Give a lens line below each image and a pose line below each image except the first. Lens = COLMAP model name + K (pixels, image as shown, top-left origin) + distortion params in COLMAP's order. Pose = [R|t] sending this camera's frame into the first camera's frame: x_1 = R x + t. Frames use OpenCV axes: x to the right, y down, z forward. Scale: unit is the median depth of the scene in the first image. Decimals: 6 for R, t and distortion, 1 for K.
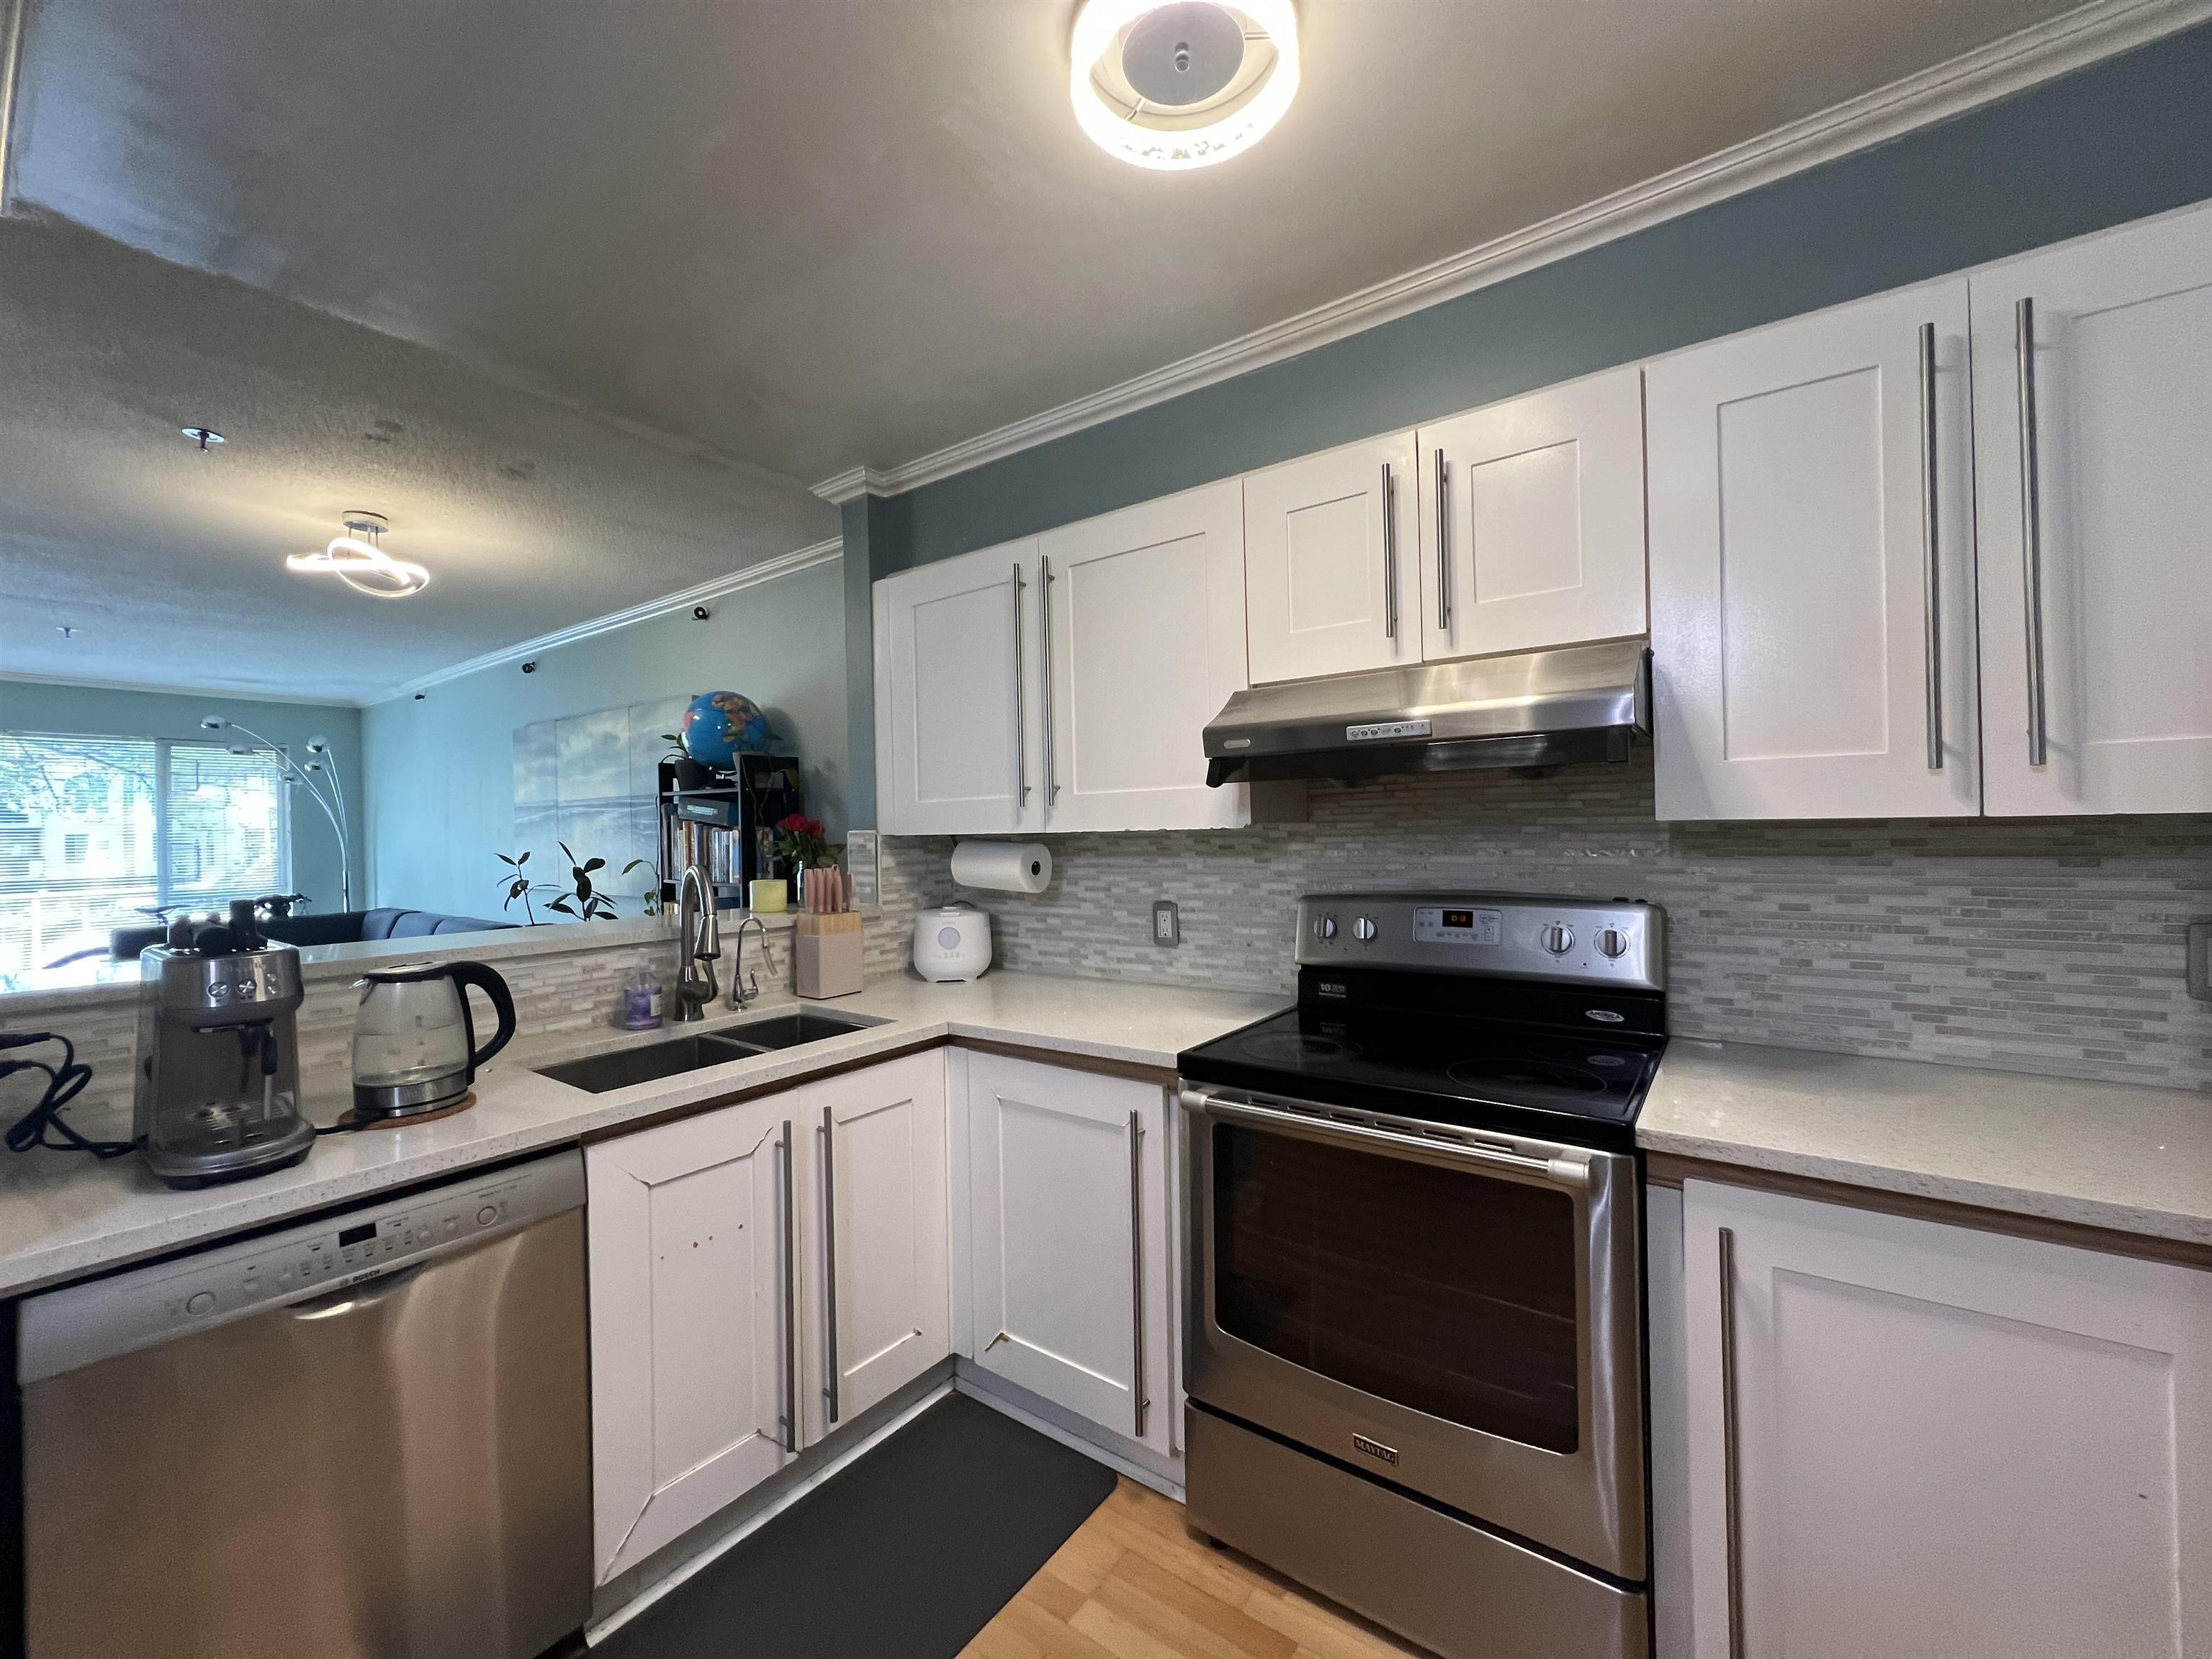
lens RADIAL K [[881.3, 0, 1100.2], [0, 881.3, 826.0], [0, 0, 1]] dist [-0.000905, -0.000036]
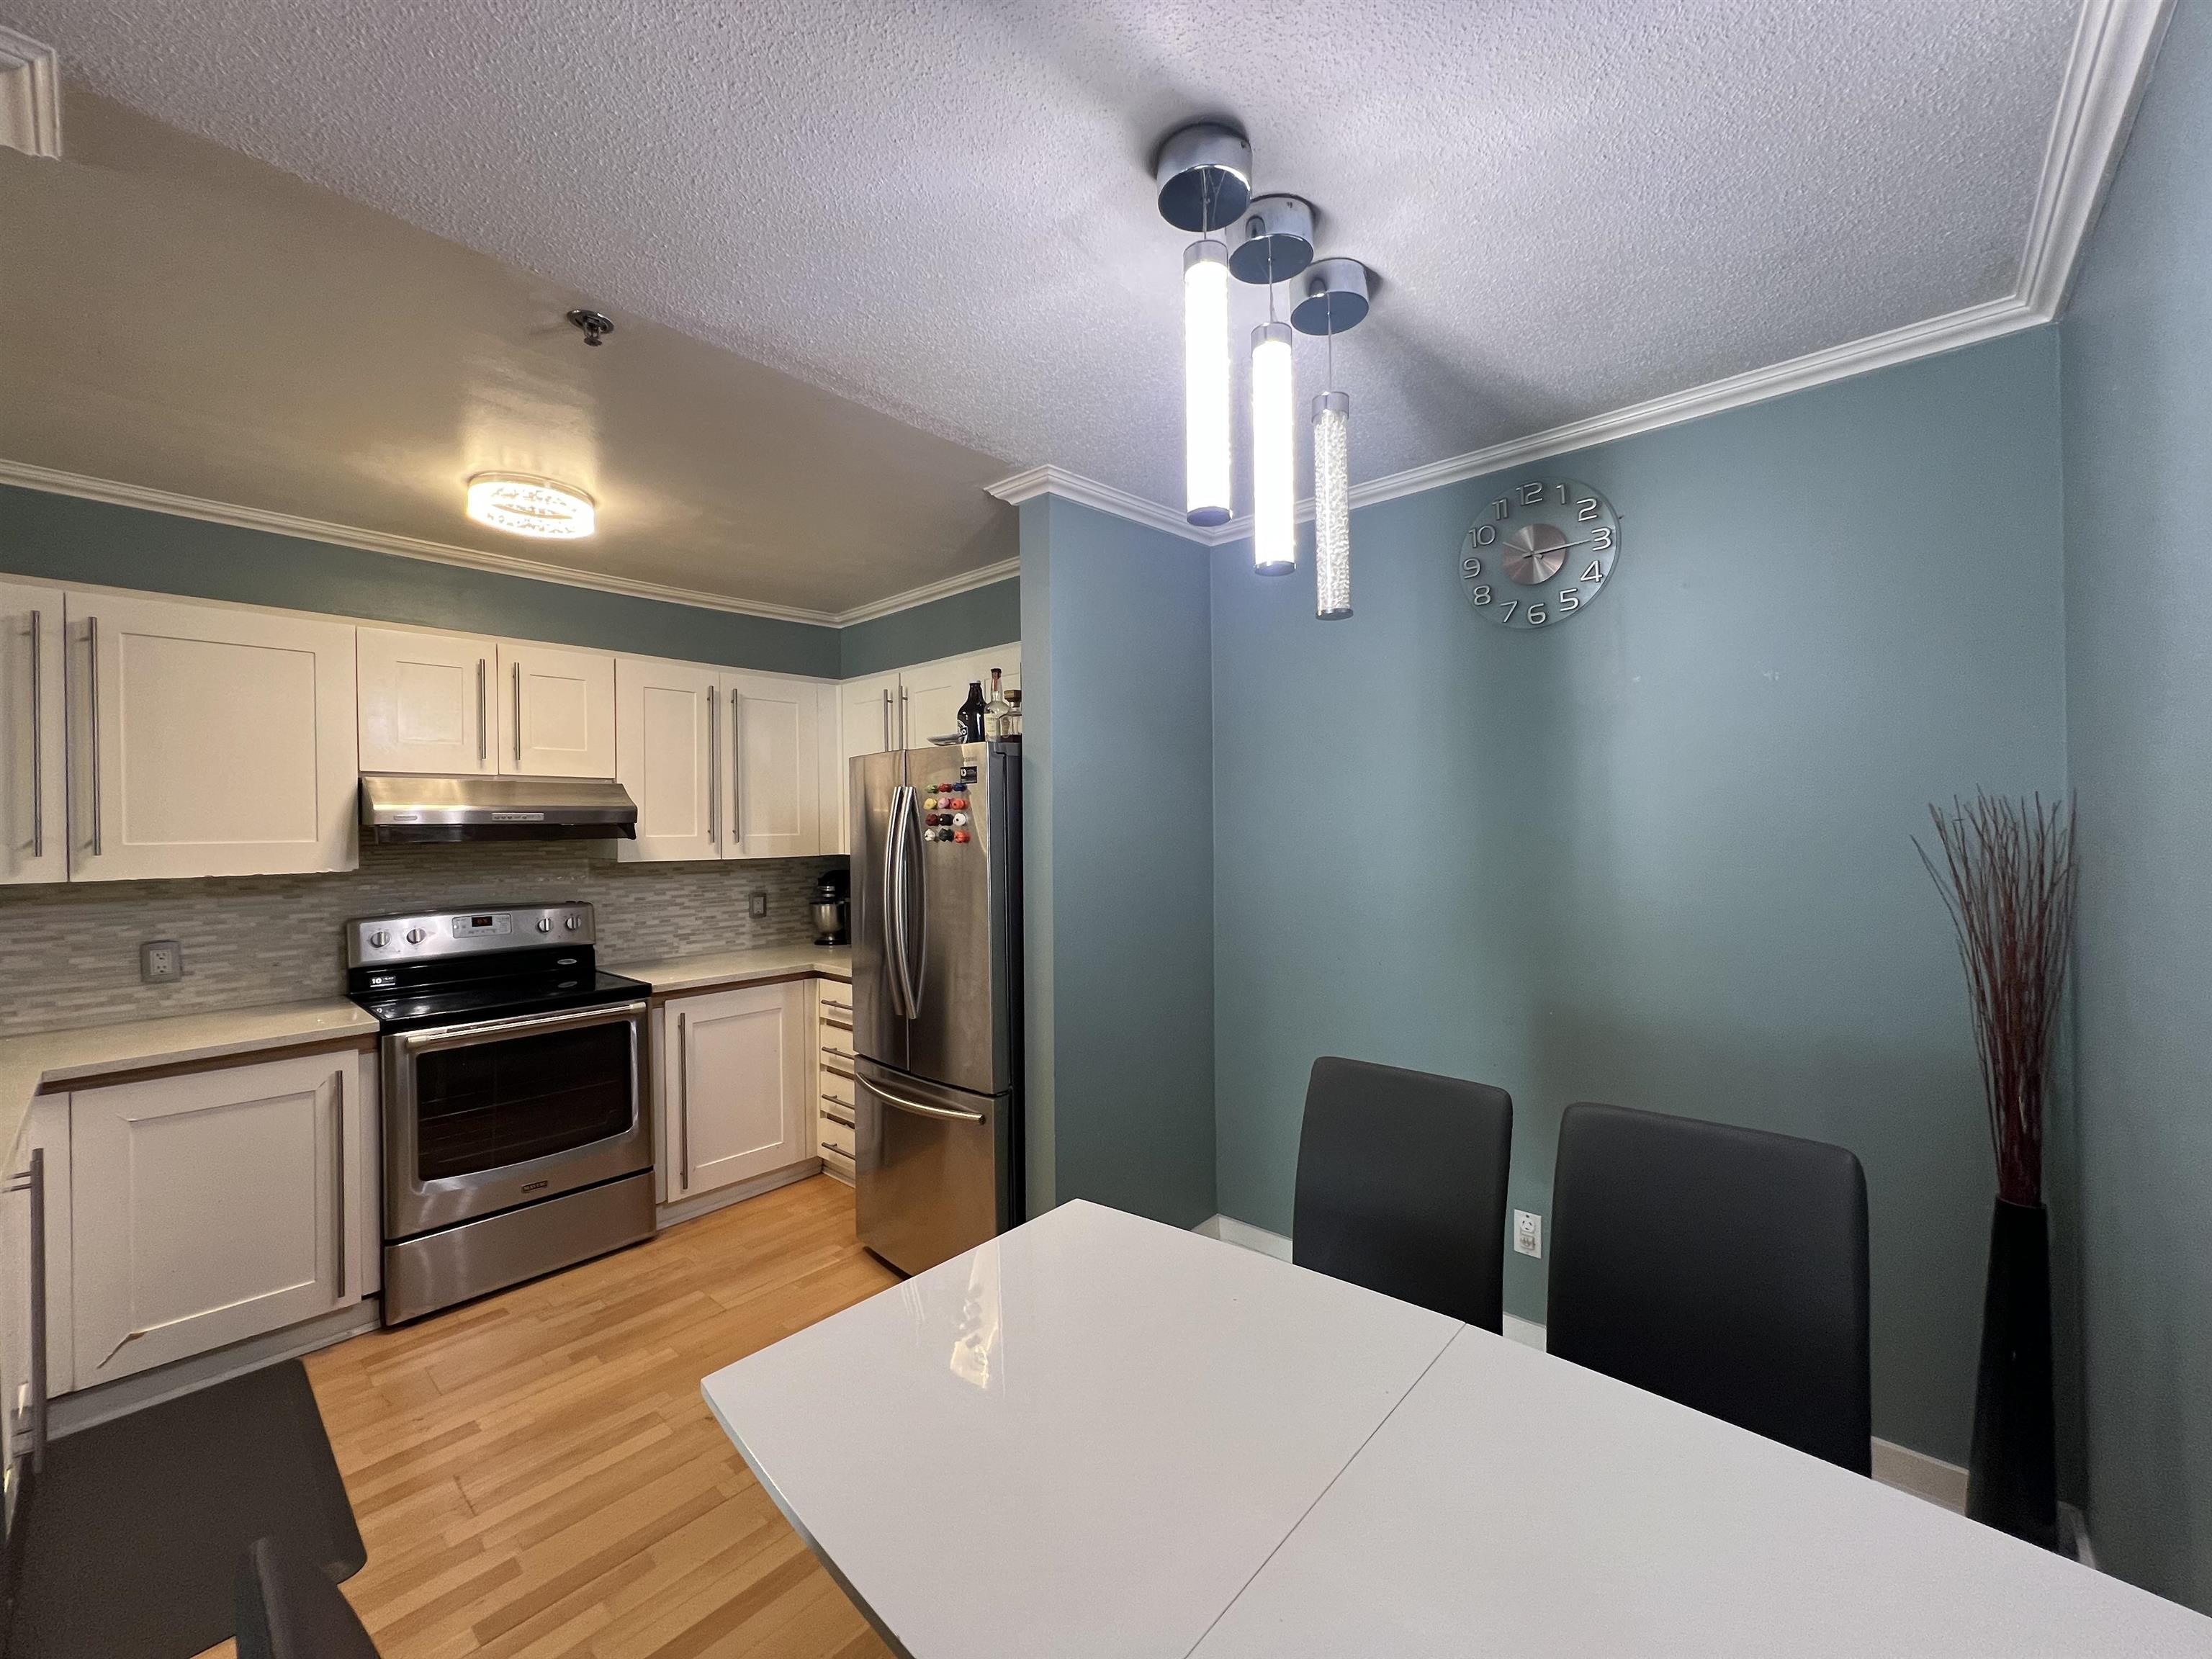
lens RADIAL K [[881.3, 0, 1100.2], [0, 881.3, 826.0], [0, 0, 1]] dist [-0.000905, -0.000036]
pose [[0.095493, 0.021284, 0.995203, -1.015287], [0.006782, 0.999734, -0.022032, -0.027880], [-0.995407, 0.008853, 0.095323, -0.295796]]
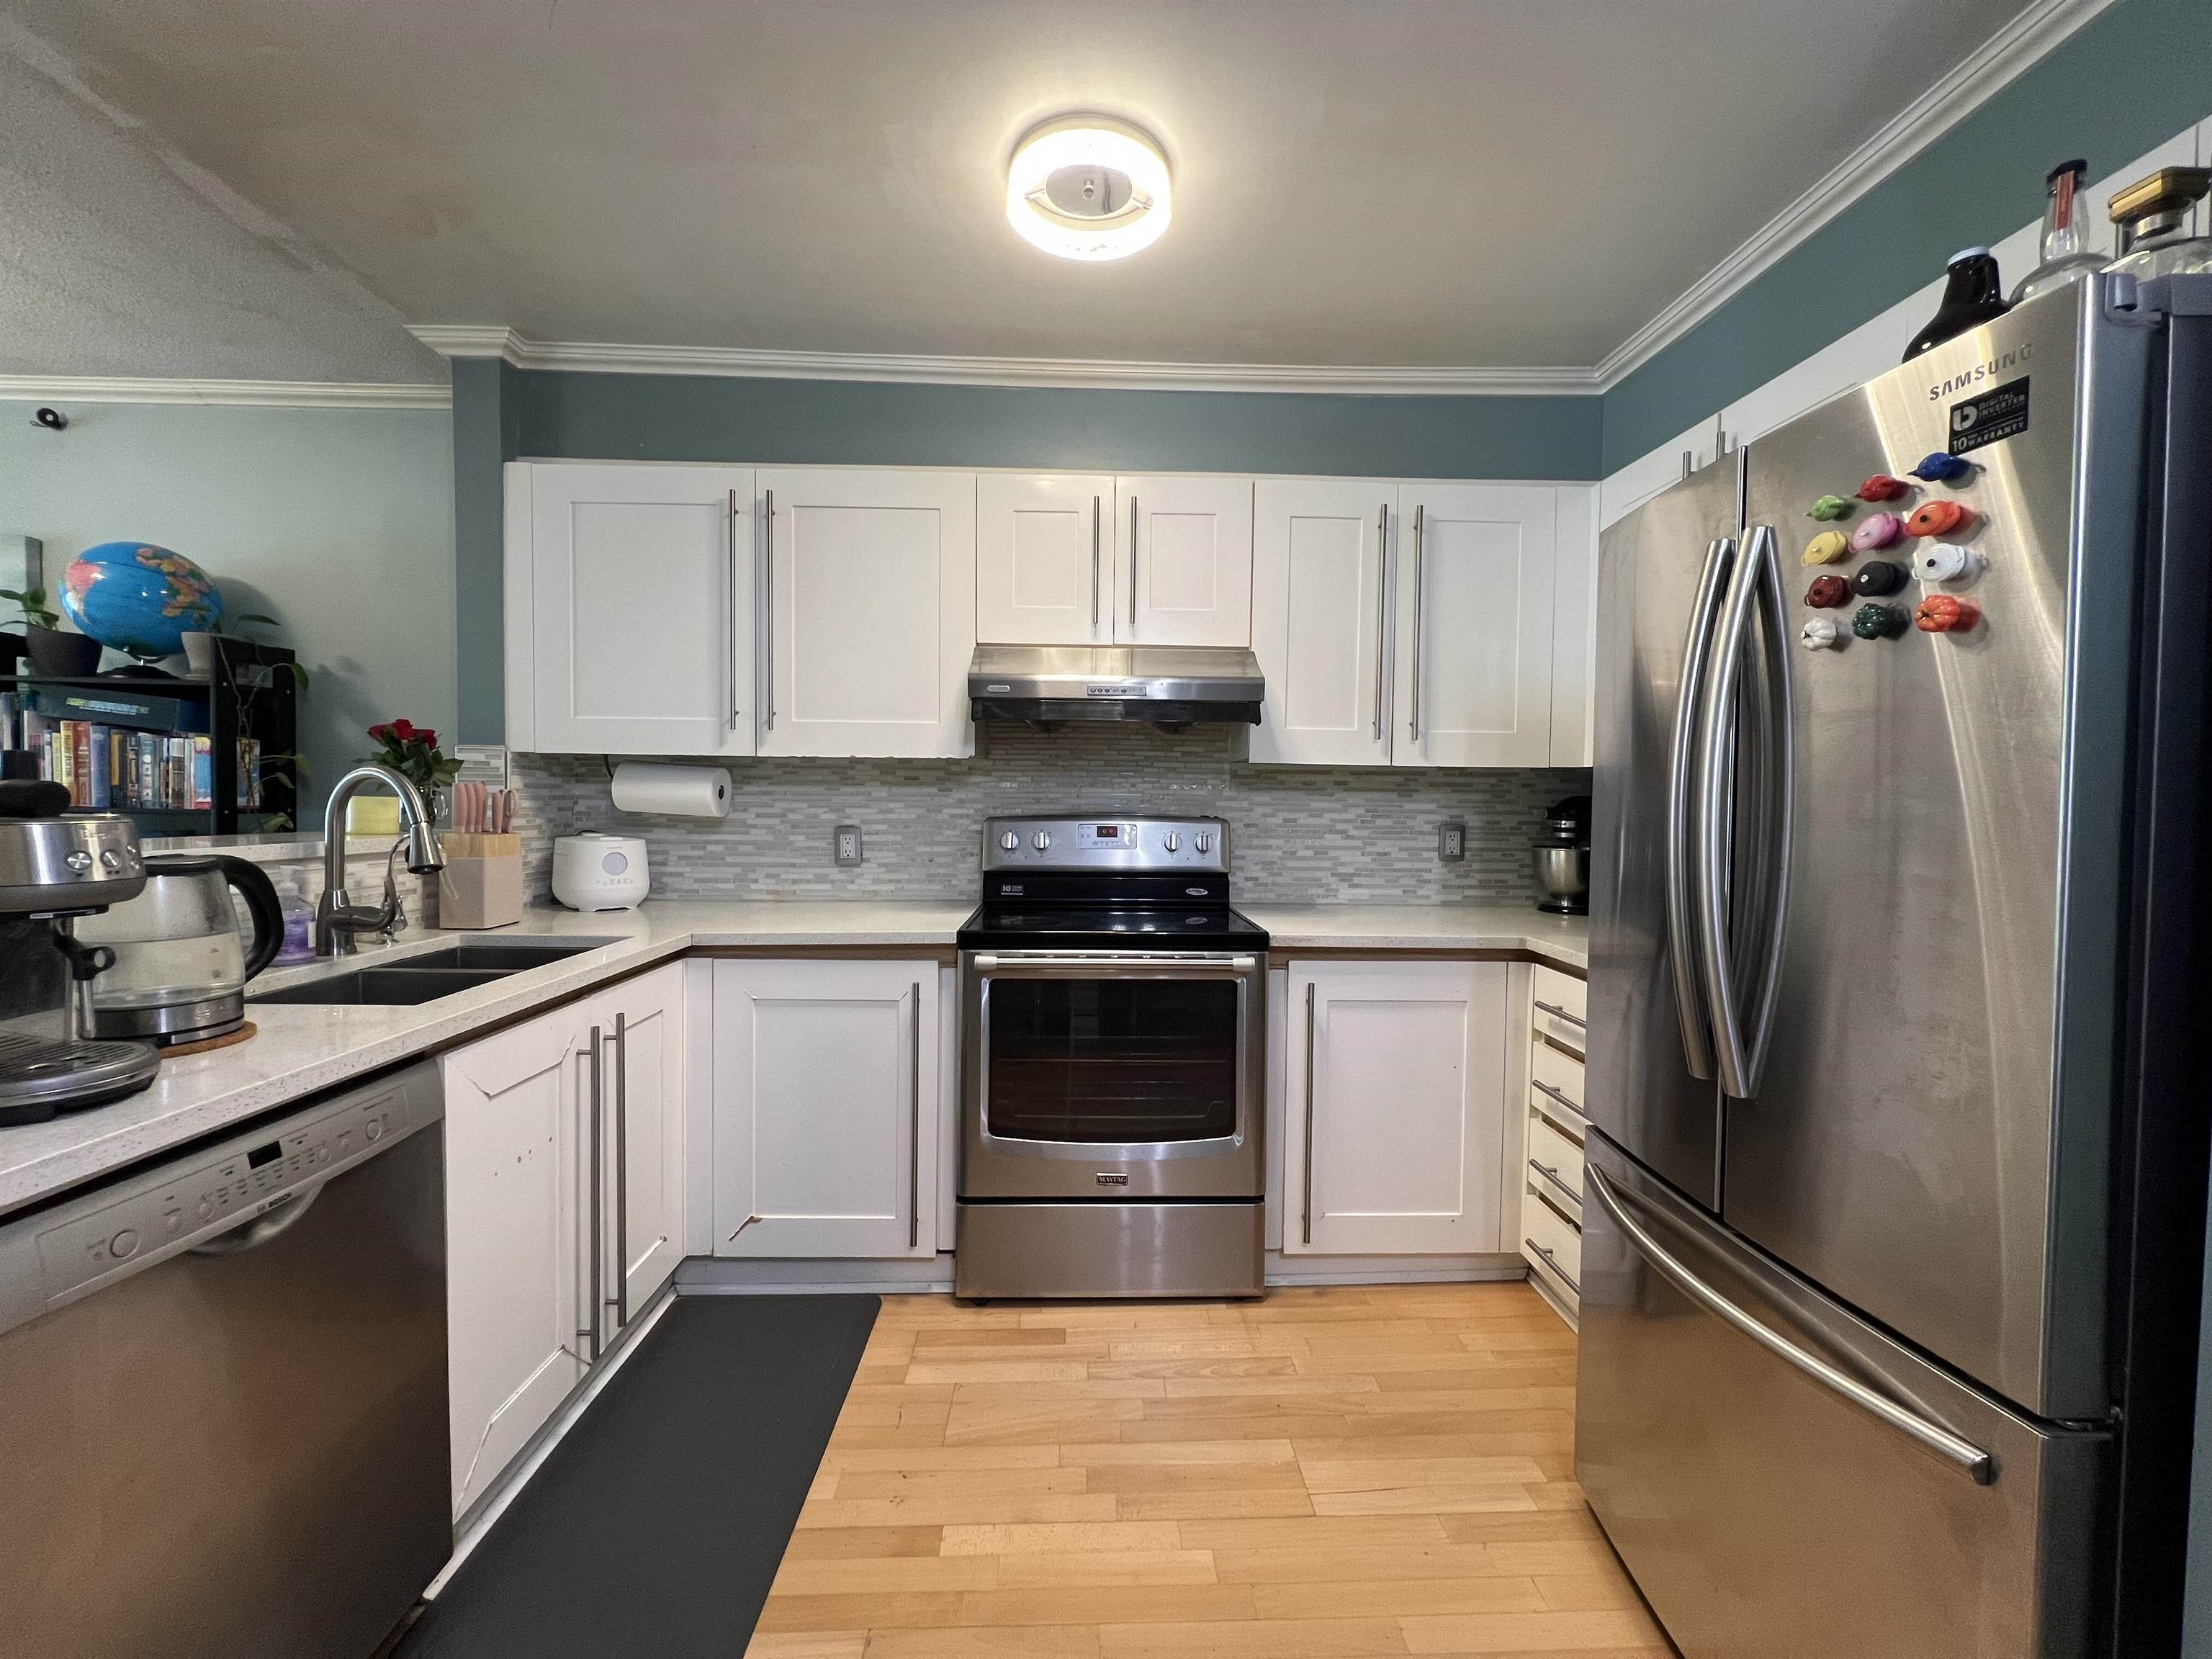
lens RADIAL K [[881.3, 0, 1100.2], [0, 881.3, 826.0], [0, 0, 1]] dist [-0.000905, -0.000036]
pose [[0.786996, 0.011389, 0.616853, -0.407241], [-0.031624, 0.999260, 0.021897, 0.057931], [-0.616147, -0.036740, 0.786773, -0.081199]]
